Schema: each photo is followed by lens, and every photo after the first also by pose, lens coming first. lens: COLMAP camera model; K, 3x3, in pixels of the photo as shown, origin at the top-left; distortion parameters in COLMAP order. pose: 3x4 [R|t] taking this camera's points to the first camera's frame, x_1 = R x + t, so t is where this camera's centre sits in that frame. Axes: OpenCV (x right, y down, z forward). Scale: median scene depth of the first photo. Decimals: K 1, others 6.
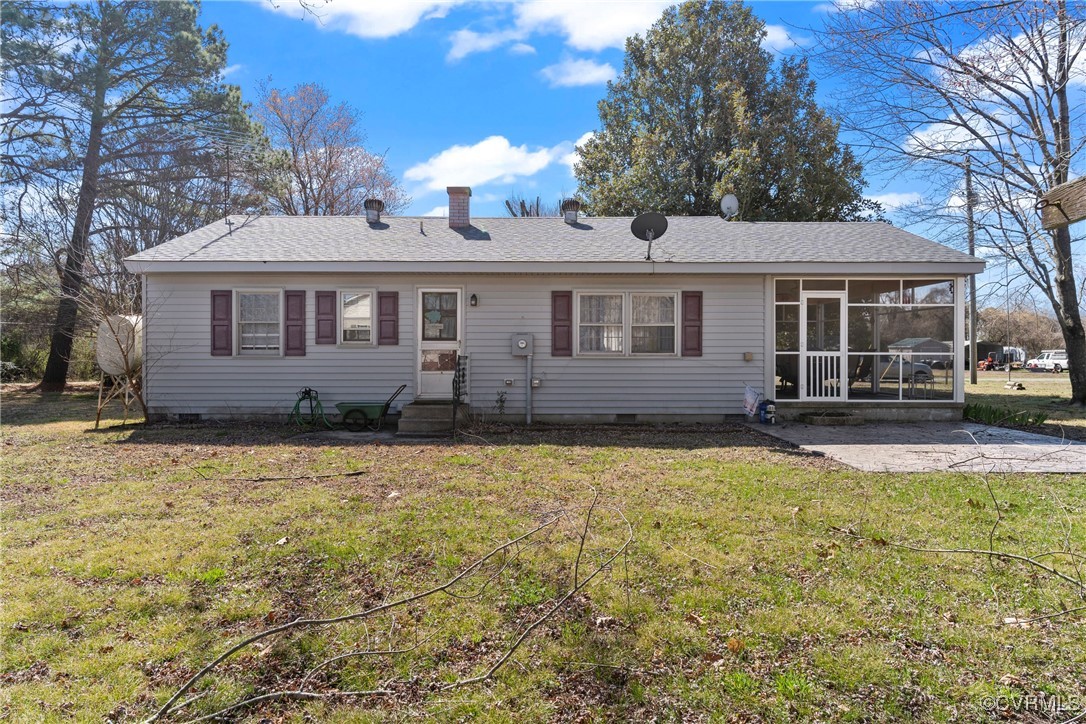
lens RADIAL K [[664.9, 0, 540.9], [0, 664.9, 360.3], [0, 0, 1]] dist [0.013563, -0.000751]
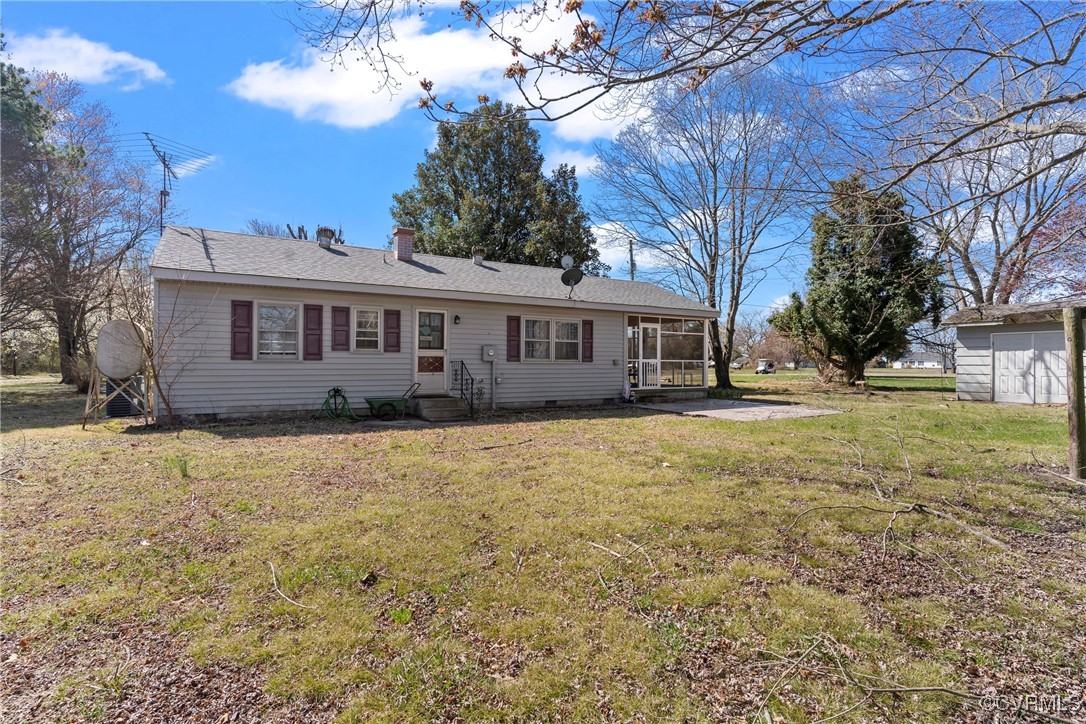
lens RADIAL K [[533.9, 0, 544.9], [0, 533.9, 363.2], [0, 0, 1]] dist [-0.005024, 0.000021]
pose [[0.856330, 0.002634, 0.516422, -0.503845], [-0.000886, 0.999993, -0.003631, 0.001693], [-0.516428, 0.002652, 0.856326, -0.018554]]
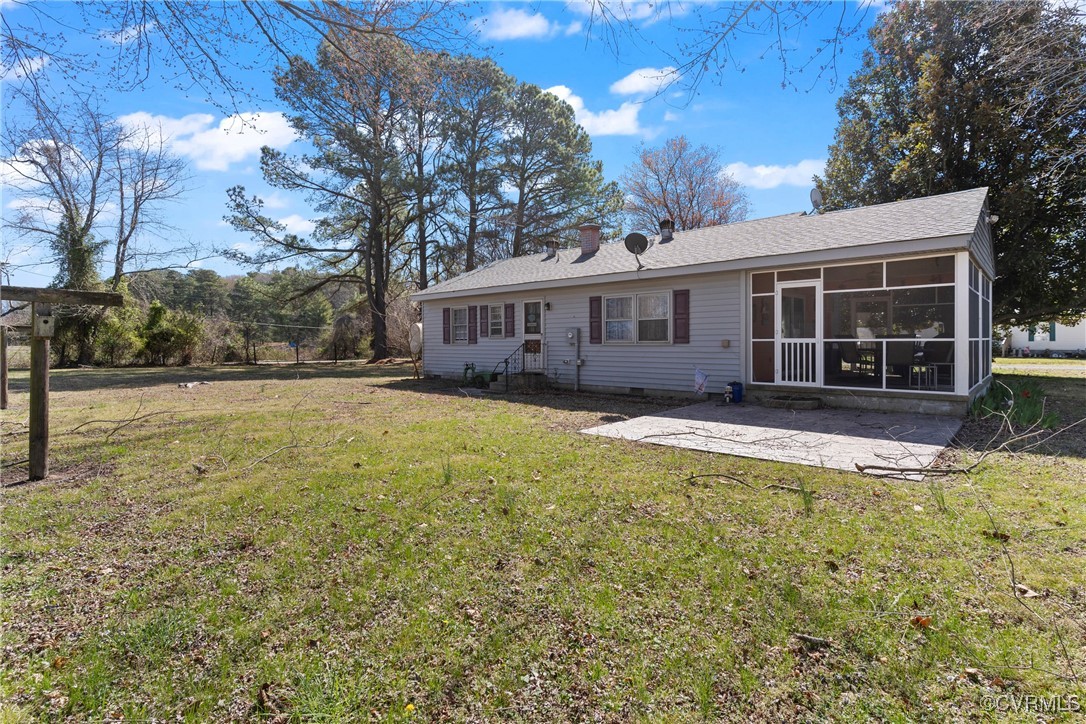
lens RADIAL K [[537.7, 0, 541.9], [0, 537.7, 350.8], [0, 0, 1]] dist [0.012043, -0.002278]
pose [[0.728669, 0.006468, -0.684836, 0.716153], [-0.002706, 0.999975, 0.006565, 0.001790], [0.684861, -0.002930, 0.728668, 0.107552]]
